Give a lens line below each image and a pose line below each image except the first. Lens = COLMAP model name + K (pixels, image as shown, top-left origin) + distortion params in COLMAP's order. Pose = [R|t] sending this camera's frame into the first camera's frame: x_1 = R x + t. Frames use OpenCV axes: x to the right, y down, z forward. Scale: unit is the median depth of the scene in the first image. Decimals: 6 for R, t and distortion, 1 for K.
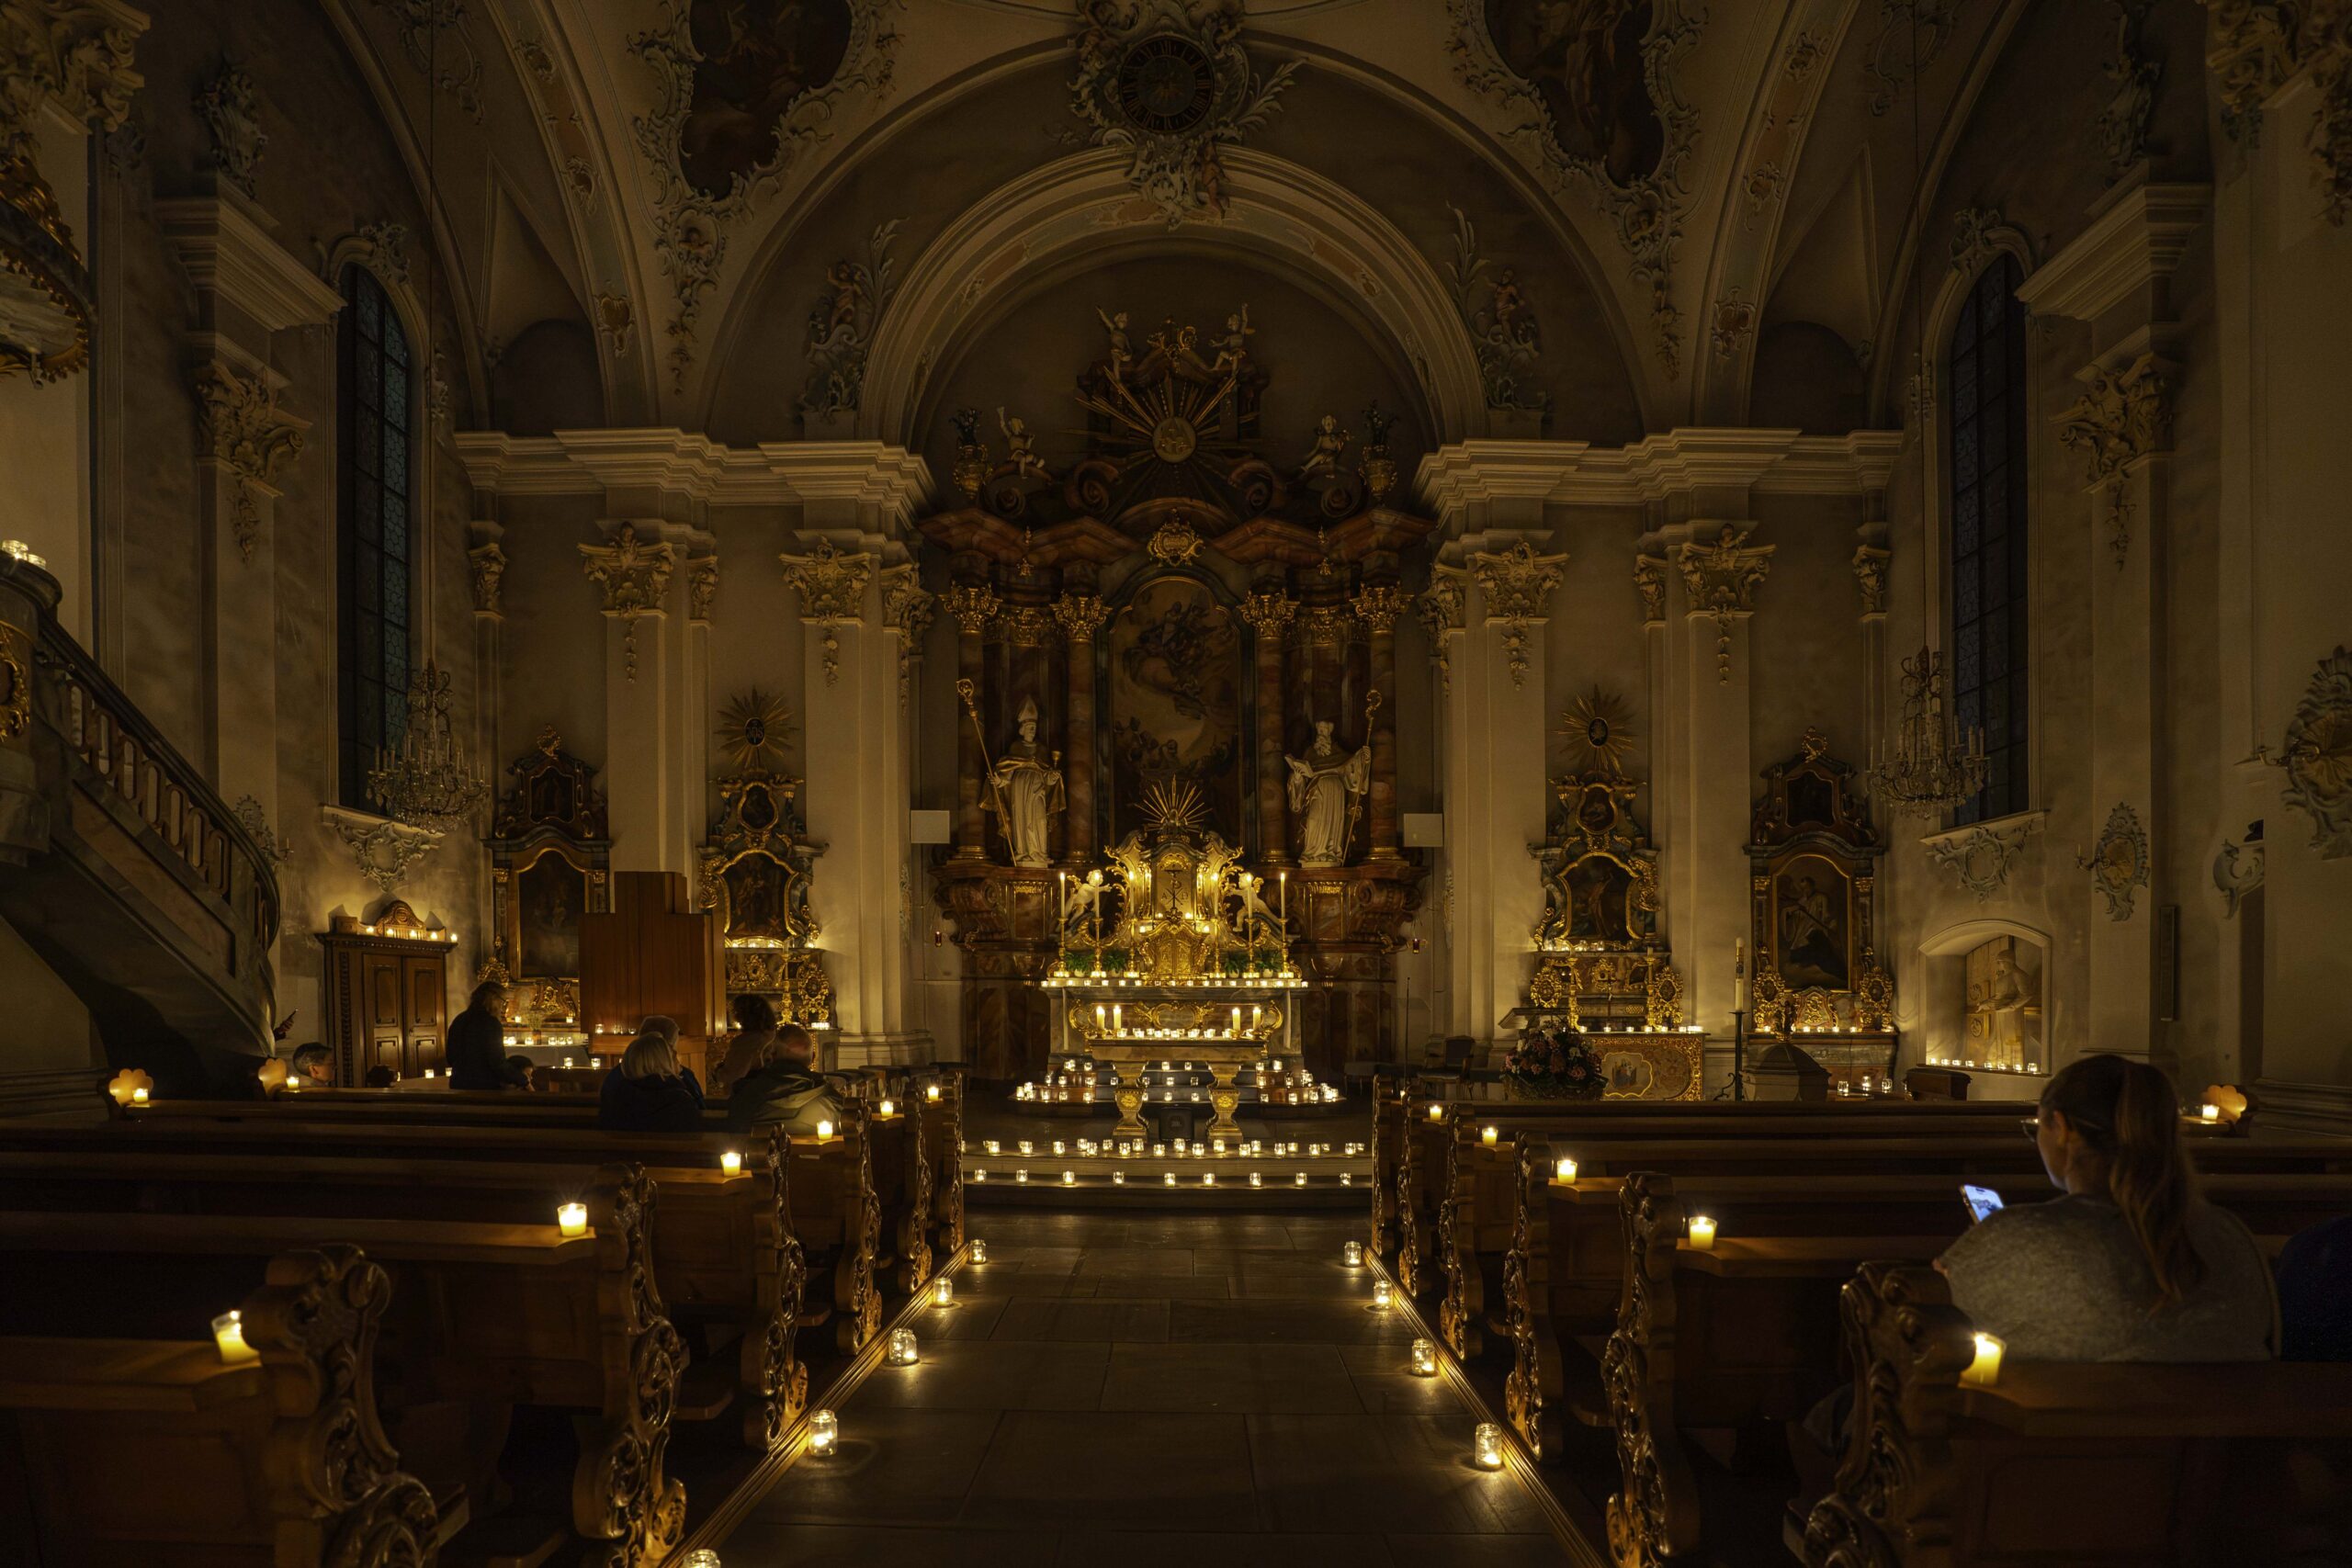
lens RADIAL K [[1289.3, 0, 1042.4], [0, 1289.3, 911.3], [0, 0, 1]] dist [-0.186831, 0.131226]
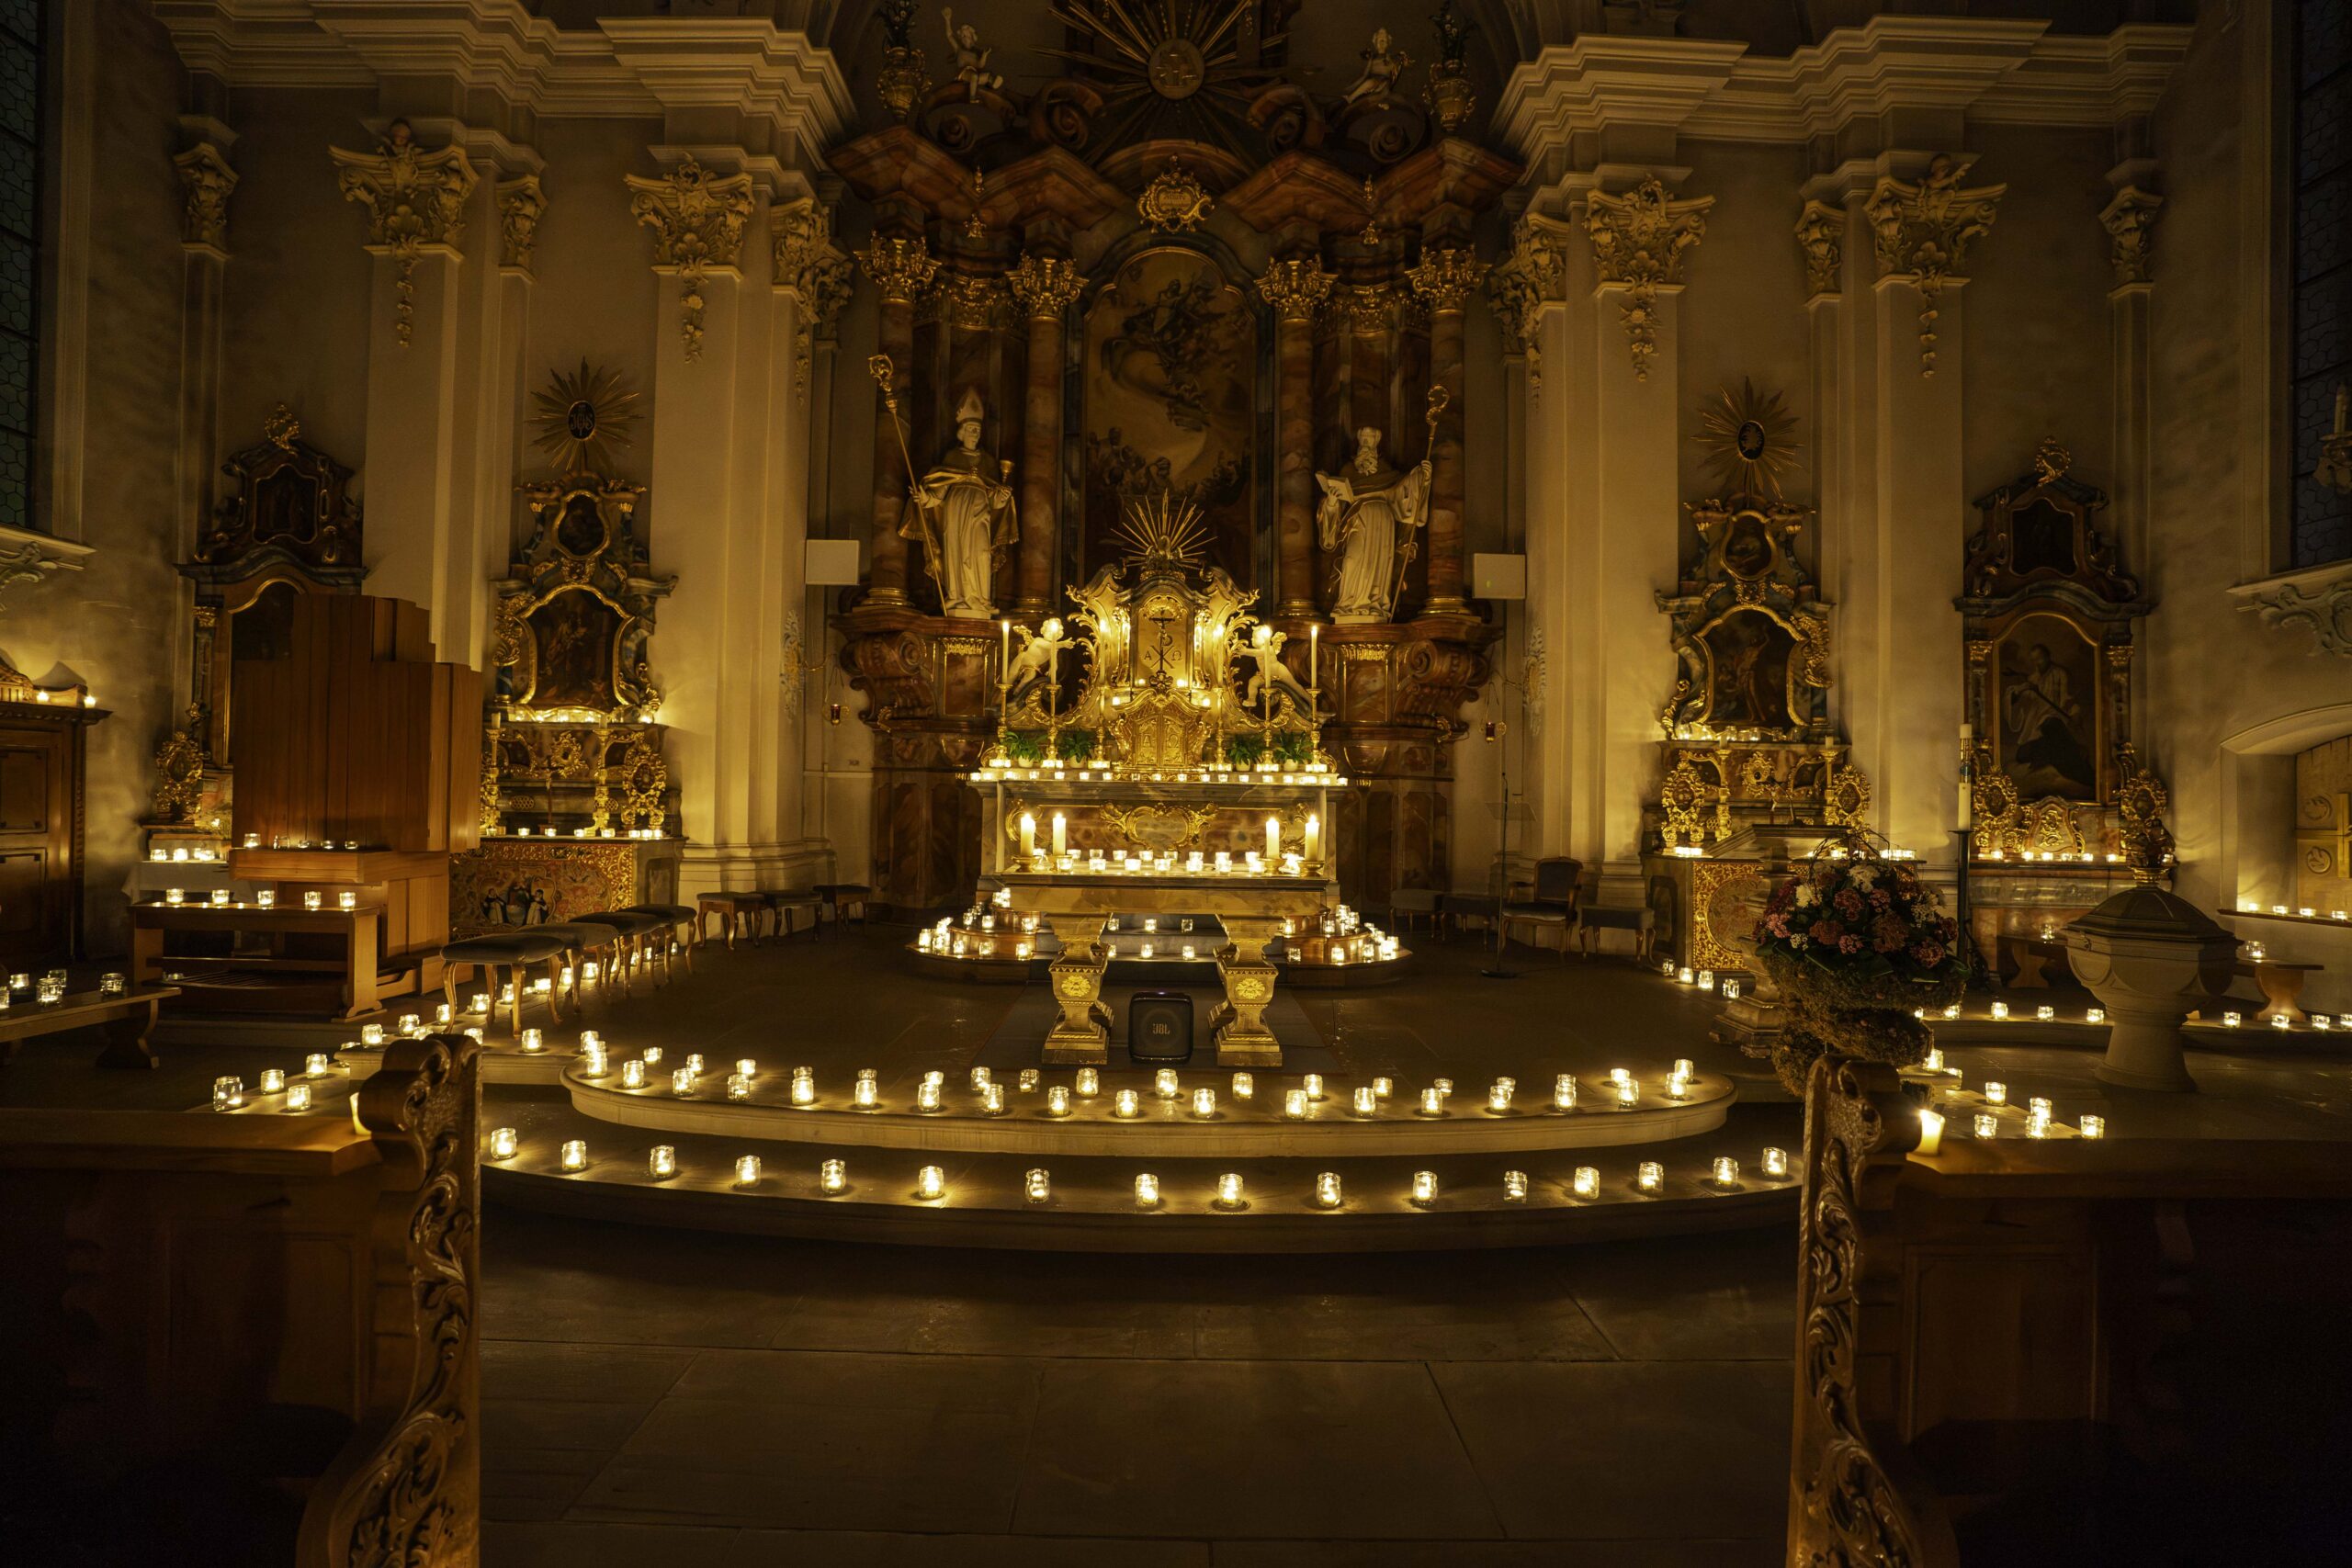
lens RADIAL K [[1070.1, 0, 1165.5], [0, 1070.1, 775.9], [0, 0, 1]] dist [-0.089211, 0.029585]
pose [[0.995292, 0.009569, 0.096451, 0.046482], [-0.014544, 0.998592, 0.051009, 0.023850], [-0.095827, -0.052172, 0.994030, 0.394171]]
